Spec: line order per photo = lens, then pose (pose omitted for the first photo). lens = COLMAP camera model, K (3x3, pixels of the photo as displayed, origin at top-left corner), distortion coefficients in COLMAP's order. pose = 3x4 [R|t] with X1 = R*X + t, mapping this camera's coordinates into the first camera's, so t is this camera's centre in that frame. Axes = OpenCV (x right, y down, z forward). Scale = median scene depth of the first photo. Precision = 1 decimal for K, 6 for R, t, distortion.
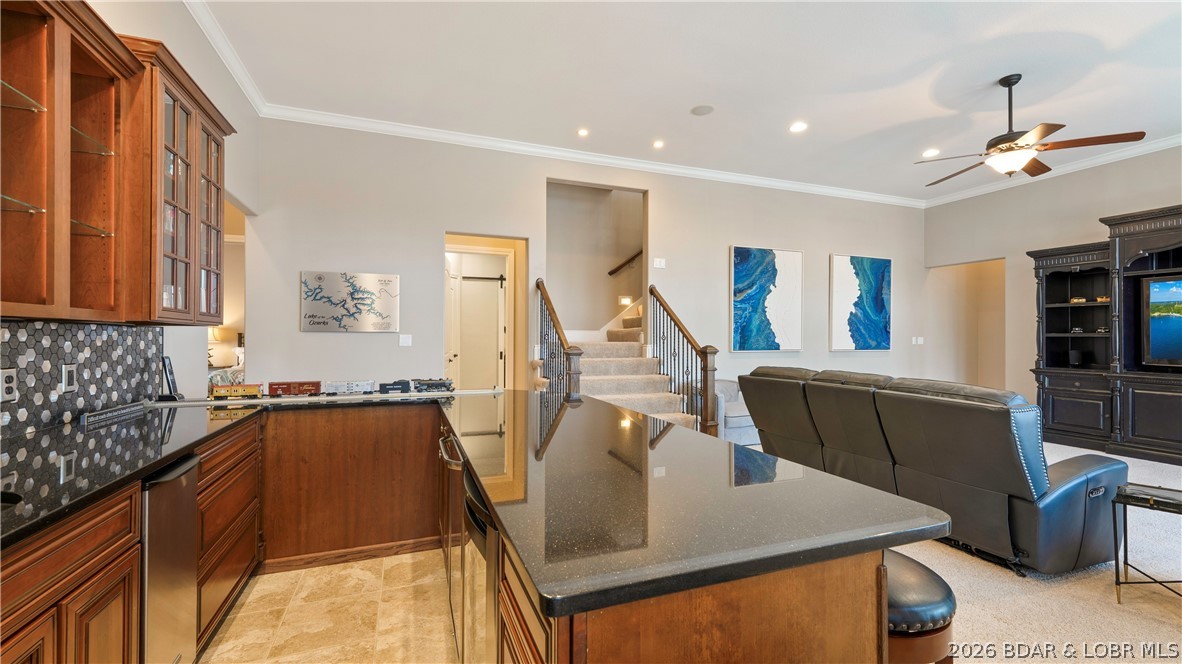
lens RADIAL K [[478.4, 0, 582.5], [0, 478.4, 330.5], [0, 0, 1]] dist [0.013039, -0.001512]
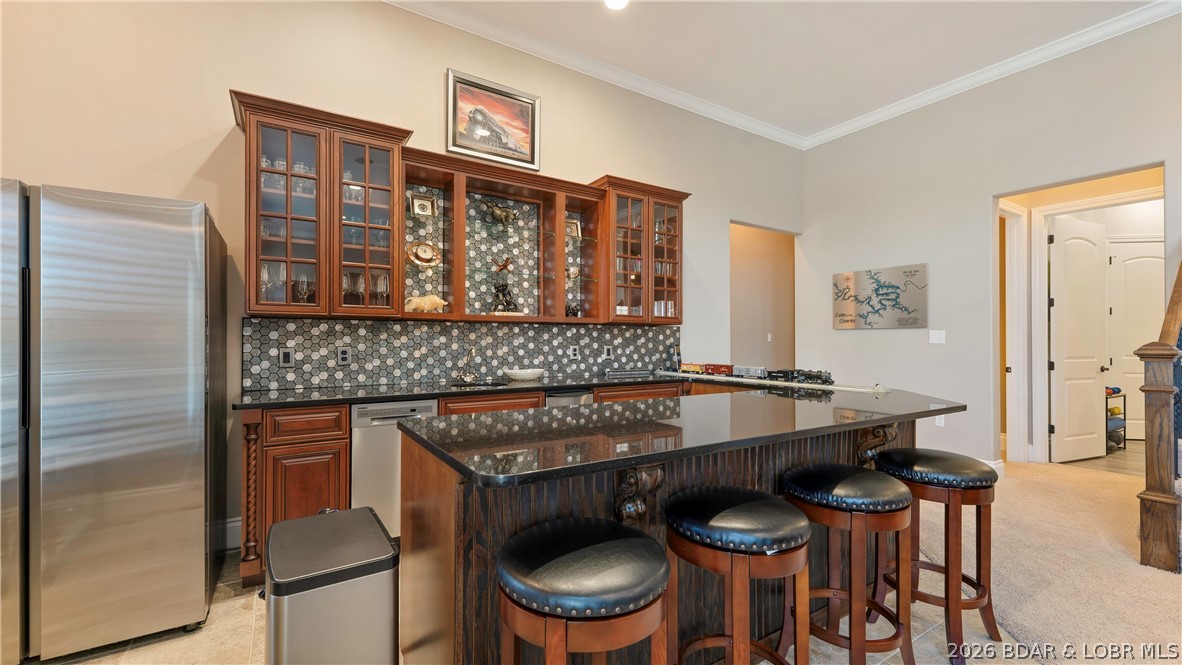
lens RADIAL K [[478.4, 0, 586.9], [0, 478.4, 336.3], [0, 0, 1]] dist [0.013039, -0.001512]
pose [[0.207381, -0.011668, -0.978191, 0.306677], [0.012843, 0.999875, -0.009204, 0.017180], [0.978176, -0.010654, 0.207505, 0.174052]]
